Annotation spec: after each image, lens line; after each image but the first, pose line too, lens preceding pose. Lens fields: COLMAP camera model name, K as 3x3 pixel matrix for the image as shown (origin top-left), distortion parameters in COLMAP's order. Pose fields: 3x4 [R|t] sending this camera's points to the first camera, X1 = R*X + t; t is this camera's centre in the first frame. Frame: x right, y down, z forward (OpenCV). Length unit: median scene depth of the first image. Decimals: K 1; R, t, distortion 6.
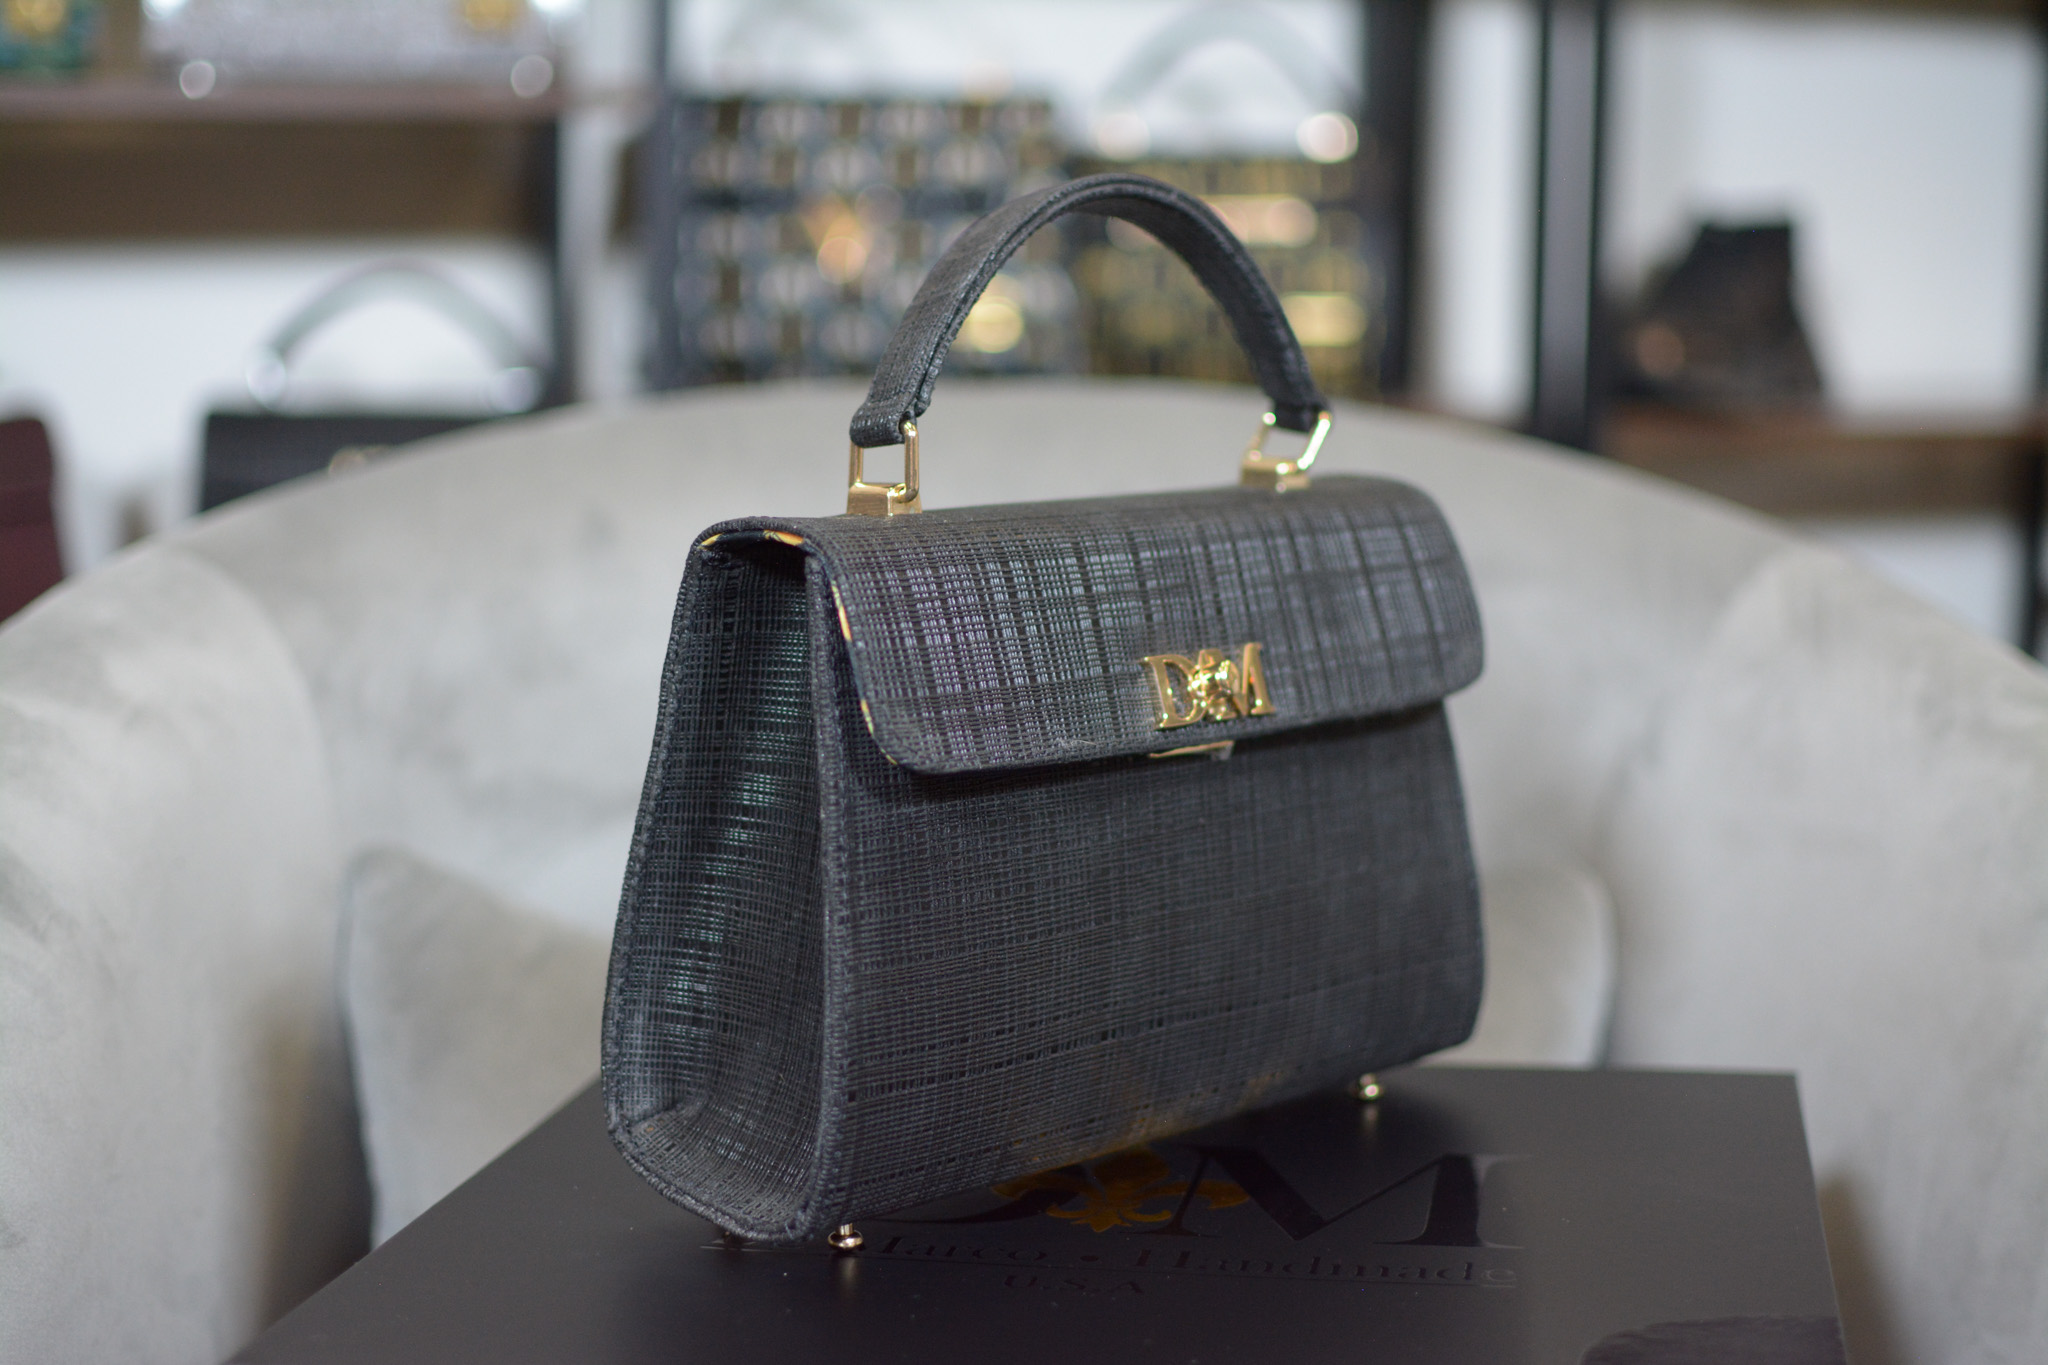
lens RADIAL K [[3003.5, 0, 1024.0], [0, 3003.5, 682.5], [0, 0, 1]] dist [-0.163081, 0.048404]
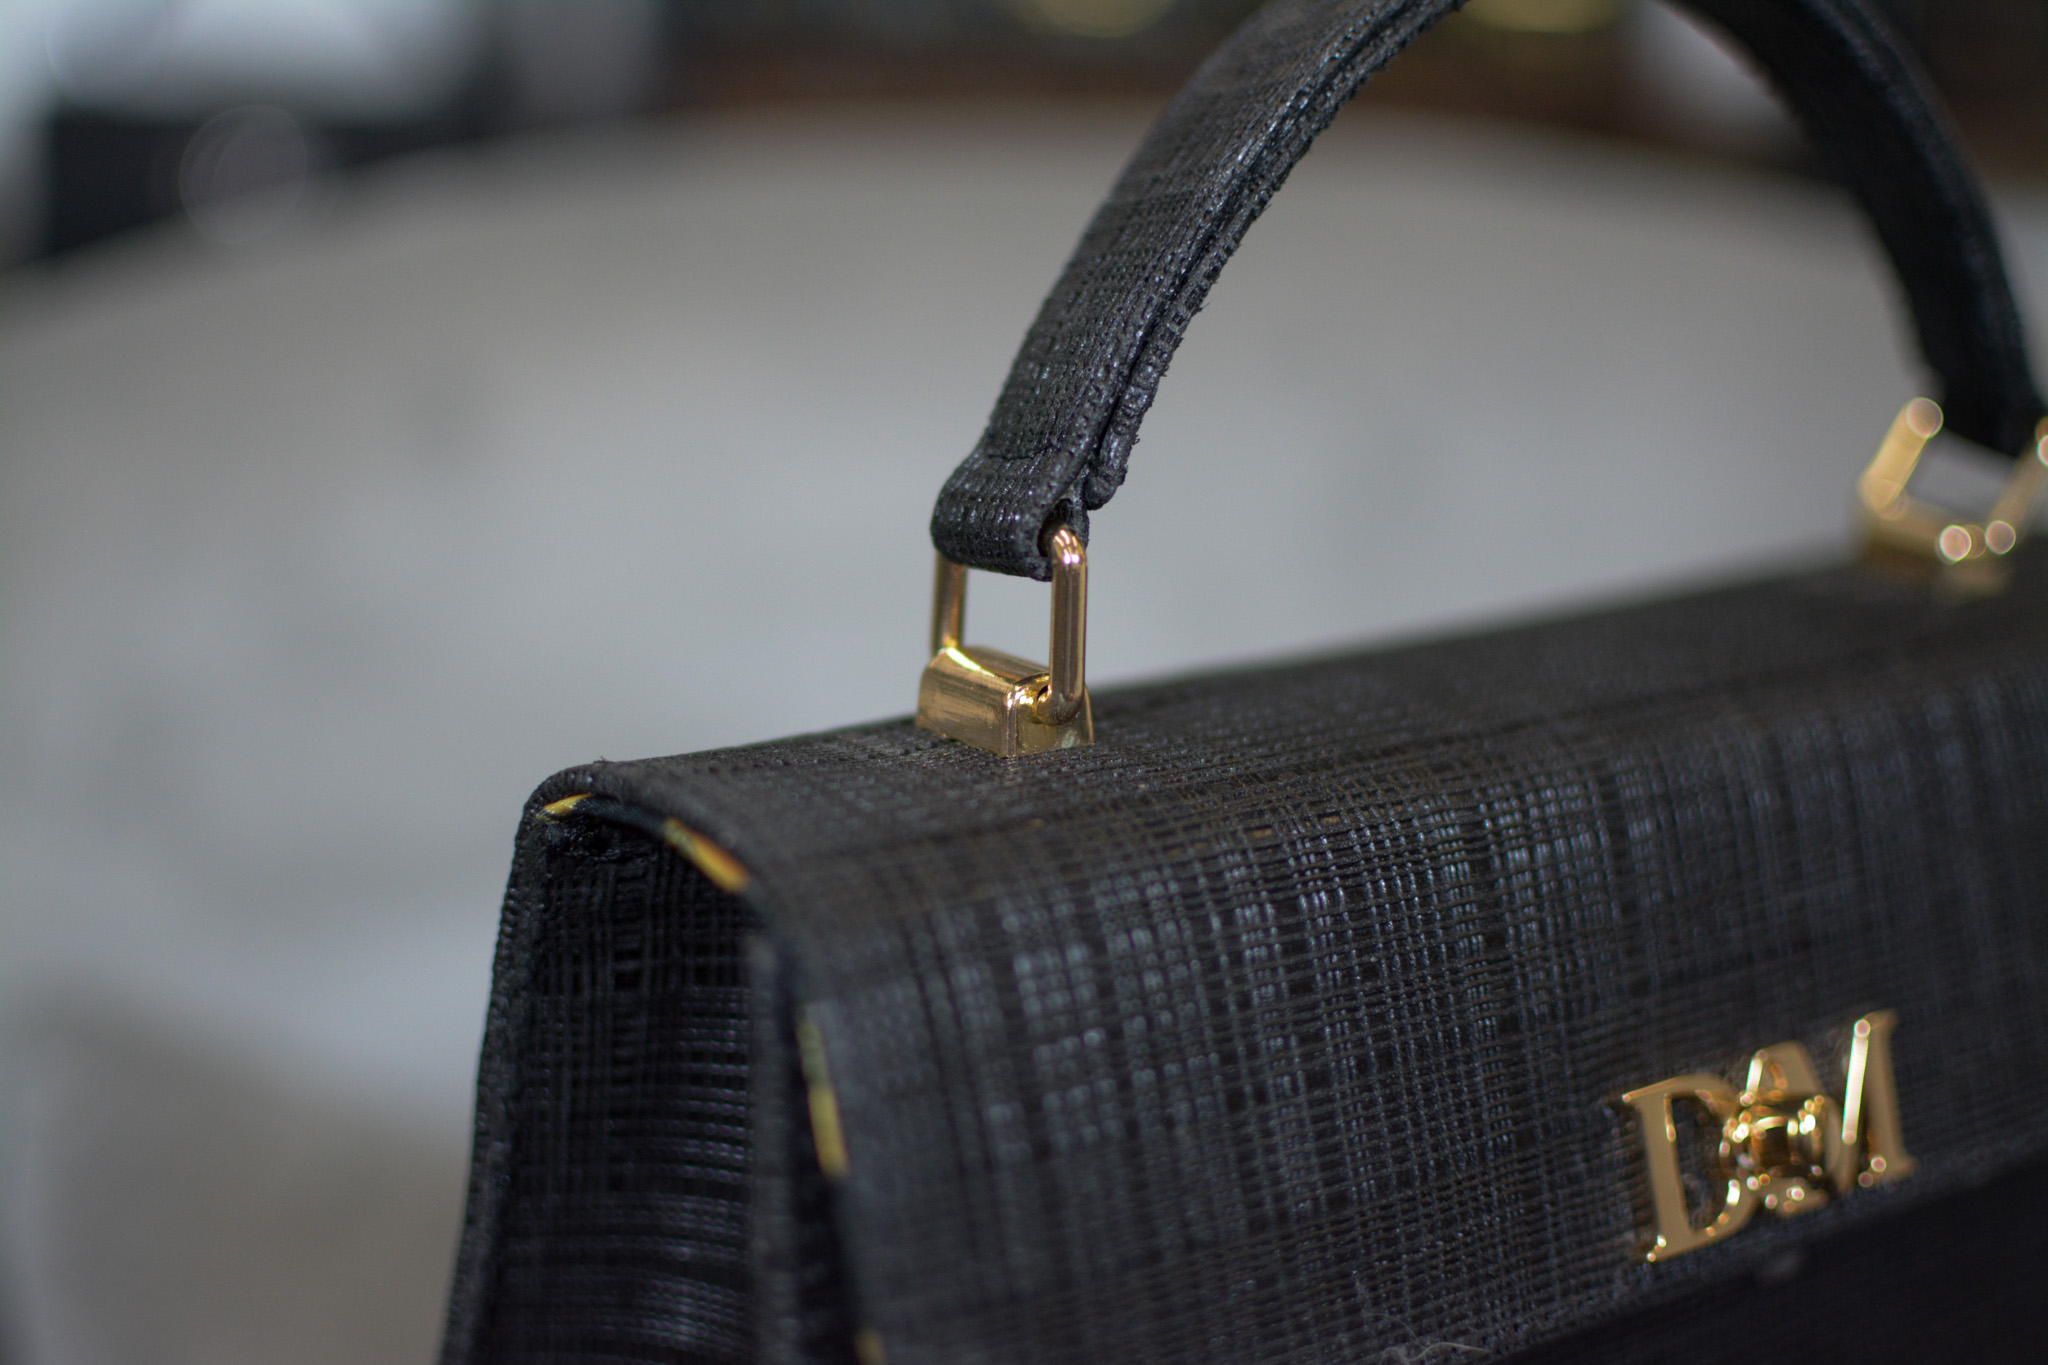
lens RADIAL K [[3003.5, 0, 1024.0], [0, 3003.5, 682.5], [0, 0, 1]] dist [-0.163081, 0.048404]
pose [[0.987888, 0.059901, -0.143138, 0.014096], [-0.040685, 0.990201, 0.133591, -0.118090], [0.149738, -0.126150, 0.980645, 0.599900]]
